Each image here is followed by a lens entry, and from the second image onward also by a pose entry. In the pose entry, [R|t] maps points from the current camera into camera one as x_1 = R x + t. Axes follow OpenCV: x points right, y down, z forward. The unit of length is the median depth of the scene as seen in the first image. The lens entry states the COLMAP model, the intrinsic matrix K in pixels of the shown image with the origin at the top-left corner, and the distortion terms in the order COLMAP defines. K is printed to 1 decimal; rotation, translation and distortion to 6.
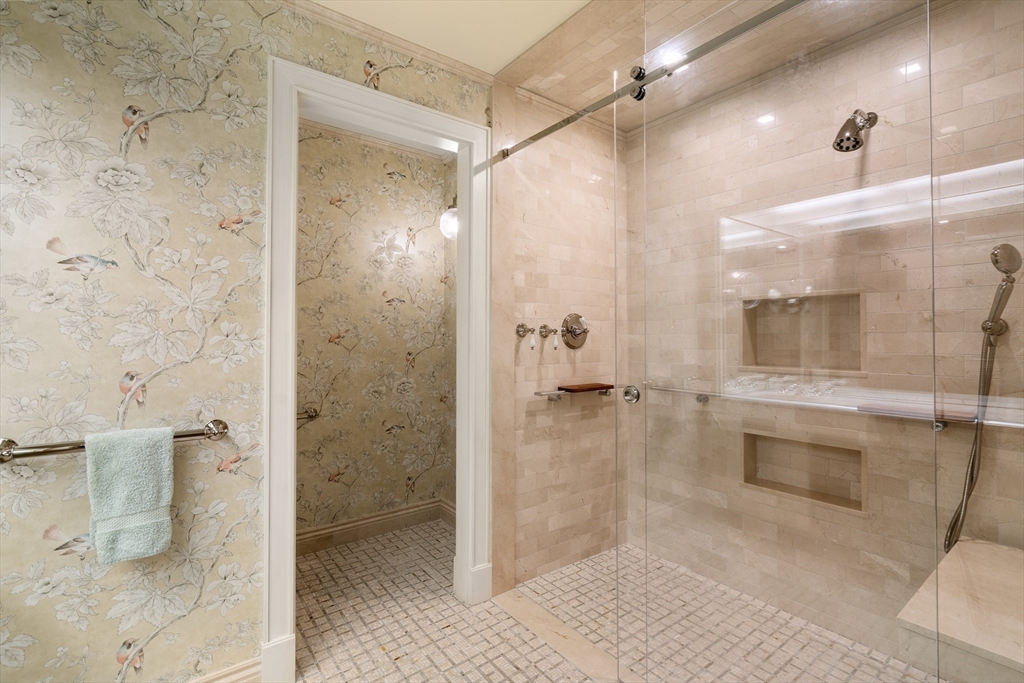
lens RADIAL K [[472.3, 0, 519.7], [0, 472.3, 337.8], [0, 0, 1]] dist [0.001122, -0.000158]
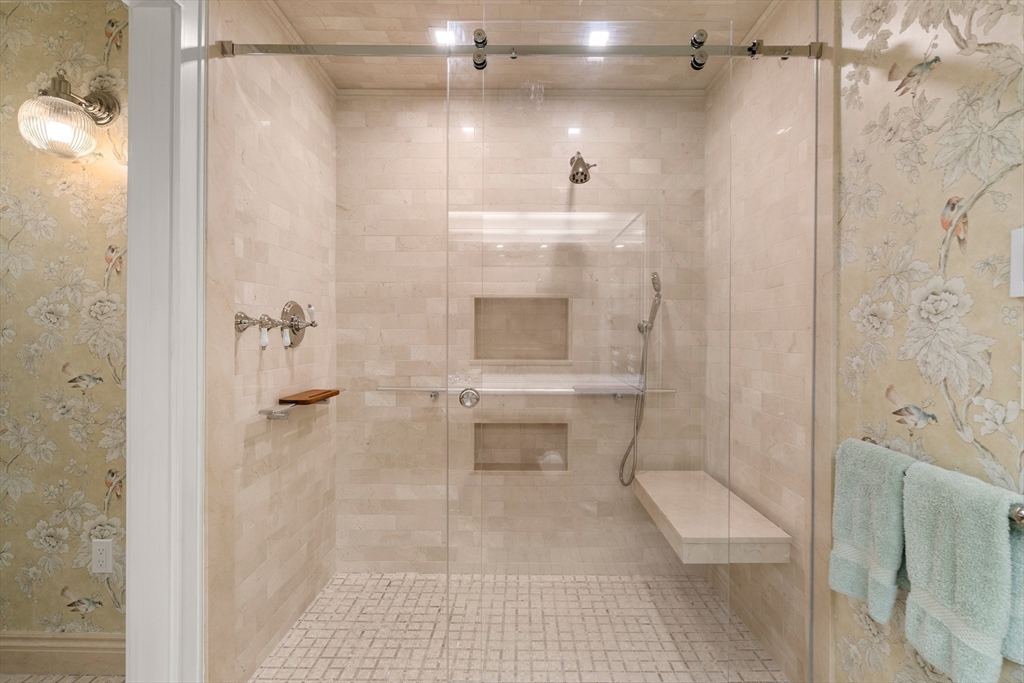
lens RADIAL K [[472.3, 0, 515.5], [0, 472.3, 338.8], [0, 0, 1]] dist [0.001122, -0.000158]
pose [[0.615944, -0.009242, 0.787736, -0.297342], [-0.004432, 0.999875, 0.015196, -0.004114], [-0.787778, -0.012851, 0.615826, 0.279131]]
